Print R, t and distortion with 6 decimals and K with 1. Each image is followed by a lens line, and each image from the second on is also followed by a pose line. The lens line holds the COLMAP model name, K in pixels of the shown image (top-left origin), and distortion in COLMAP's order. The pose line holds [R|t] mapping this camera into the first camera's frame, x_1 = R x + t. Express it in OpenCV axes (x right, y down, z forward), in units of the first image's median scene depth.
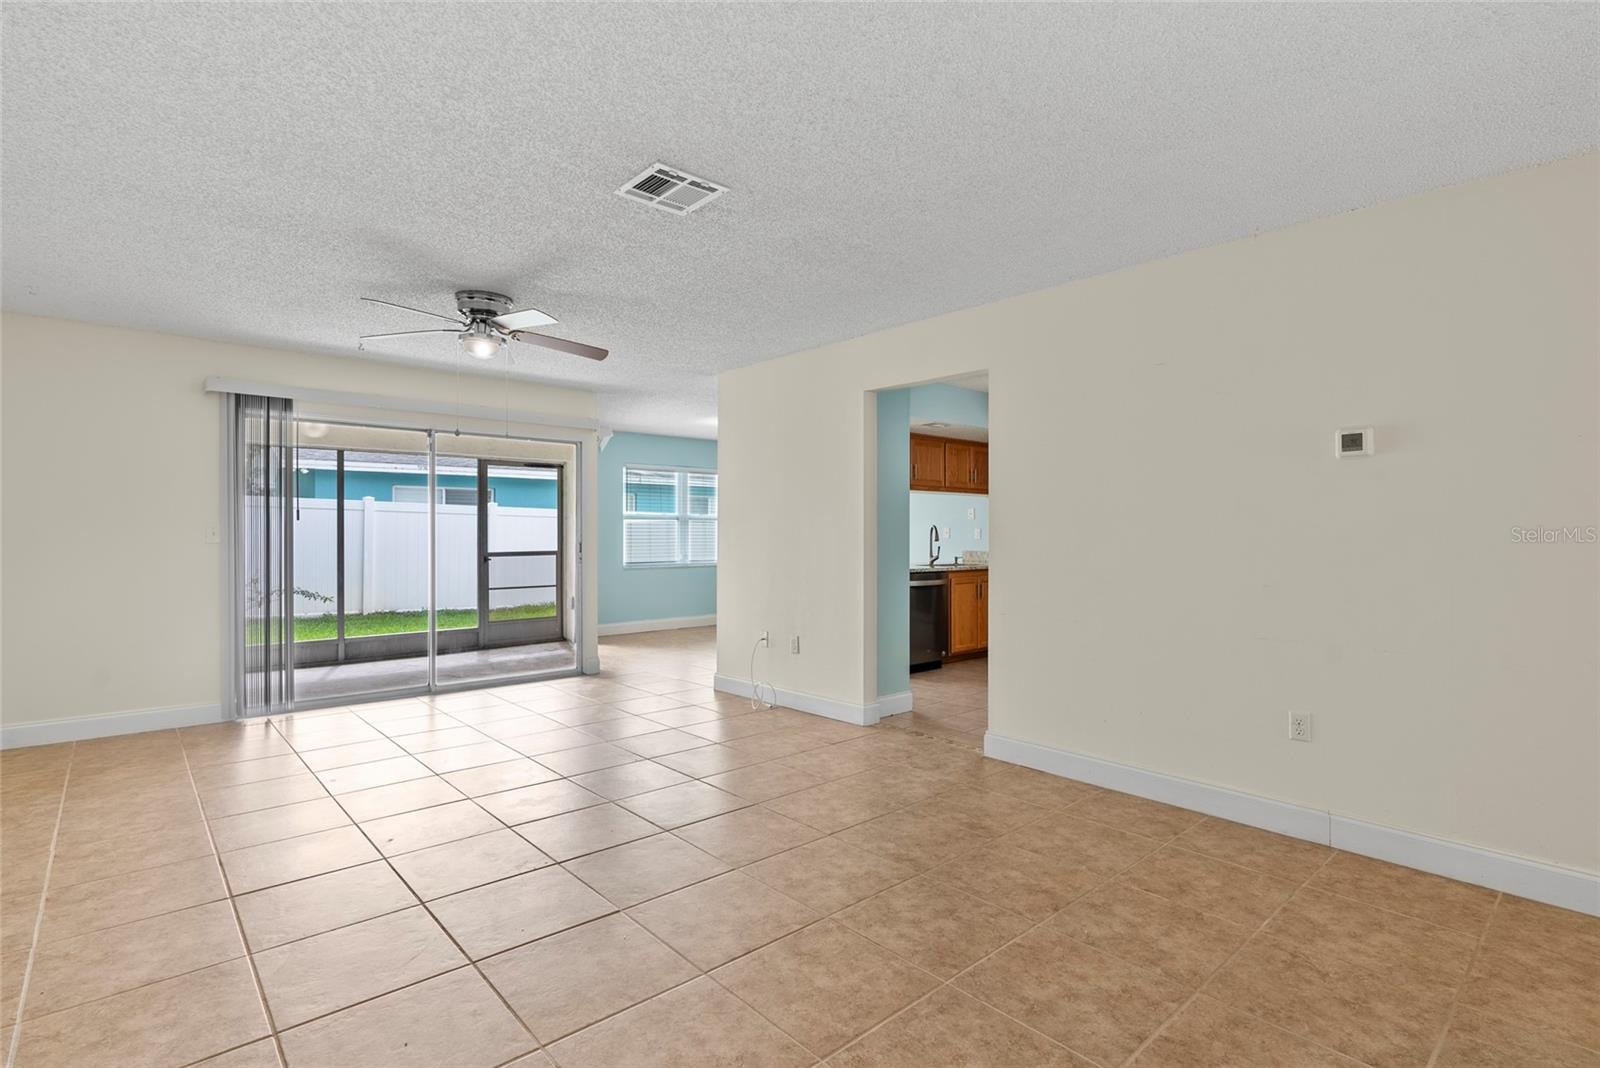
lens RADIAL K [[771.9, 0, 795.2], [0, 771.9, 536.4], [0, 0, 1]] dist [-0.004415, 0.000208]
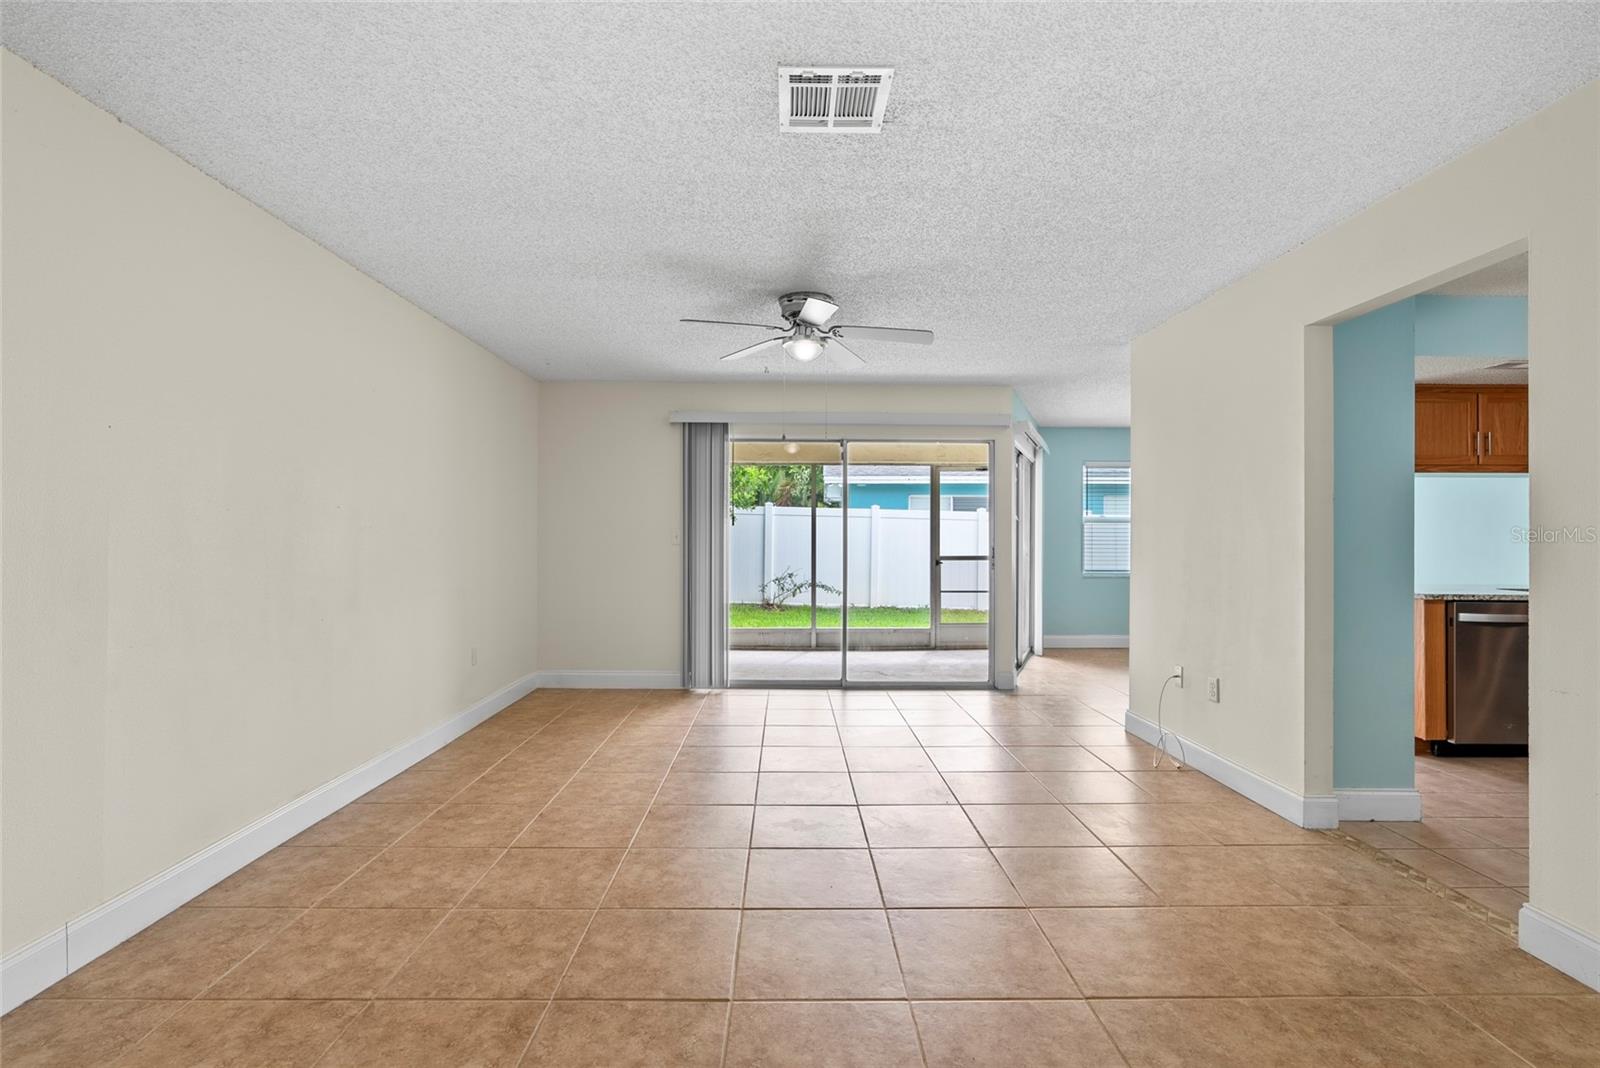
lens RADIAL K [[730.2, 0, 799.2], [0, 730.2, 532.1], [0, 0, 1]] dist [-0.014710, 0.007197]
pose [[0.755638, -0.001666, -0.654988, 0.162158], [-0.006474, 0.999929, -0.010012, -0.000409], [0.654958, 0.011806, 0.755573, 0.227821]]
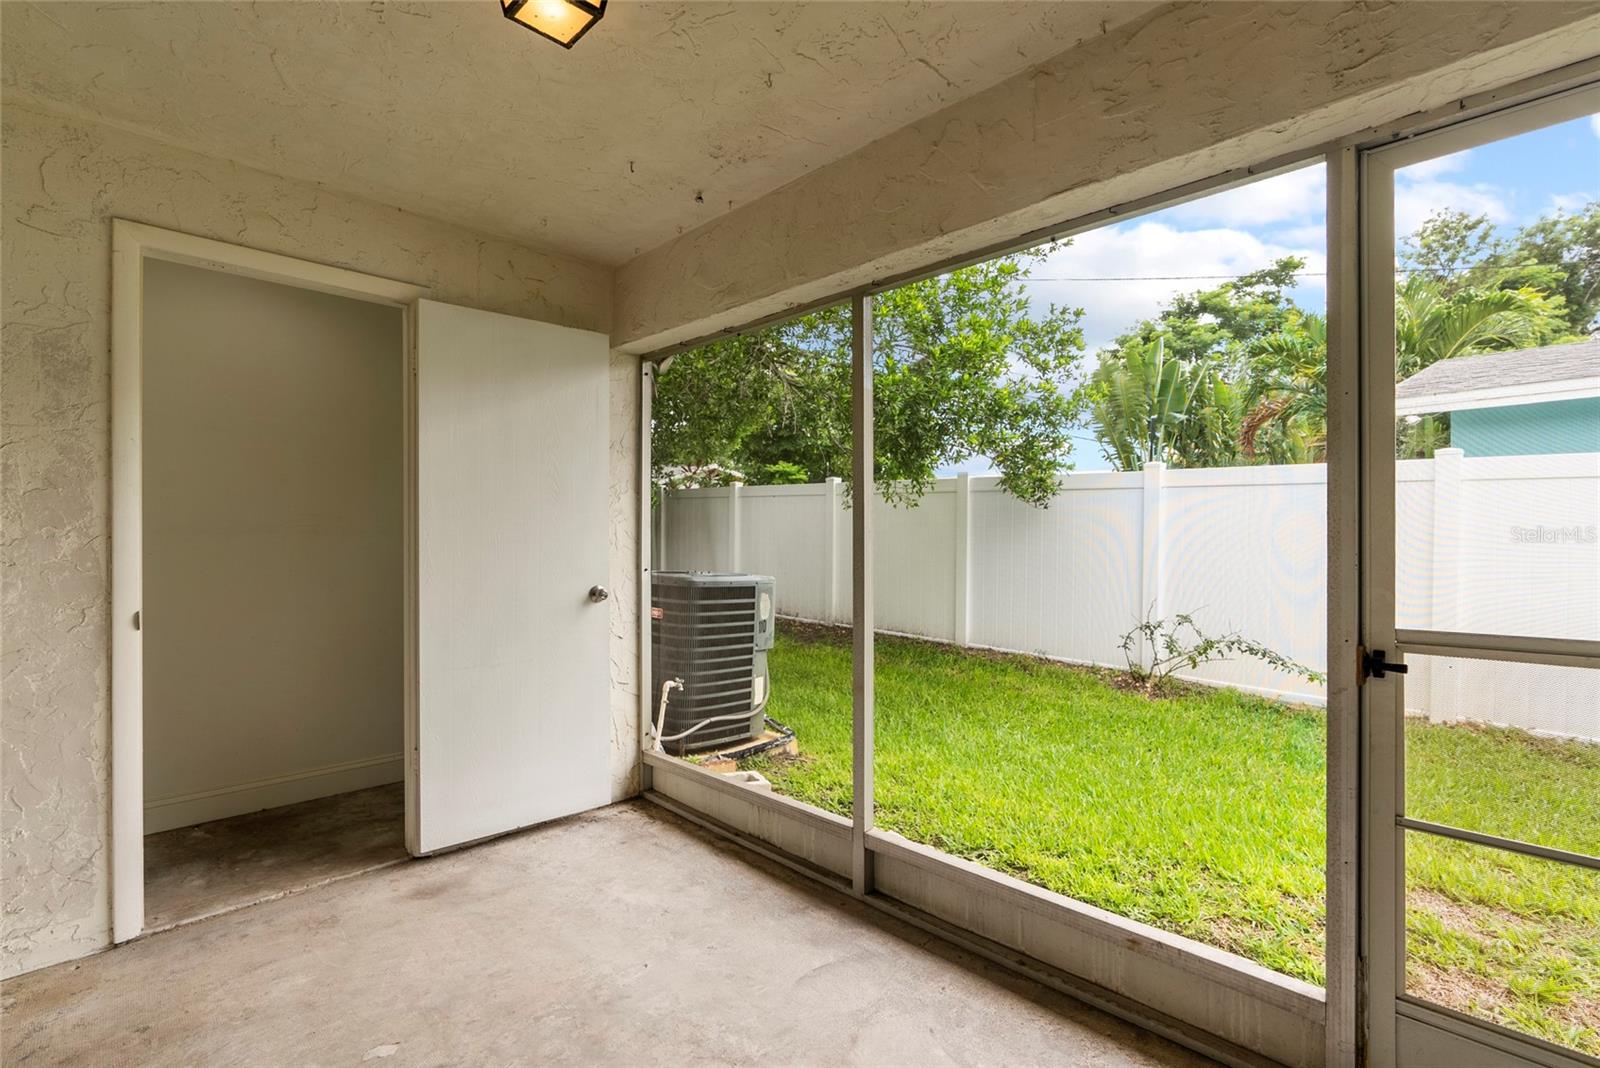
lens RADIAL K [[730.2, 0, 799.2], [0, 730.2, 532.1], [0, 0, 1]] dist [-0.014710, 0.007197]
pose [[0.037095, -0.003672, -0.999305, -0.370766], [-0.002949, 0.999988, -0.003784, -0.002662], [0.999307, 0.003087, 0.037084, 1.389948]]
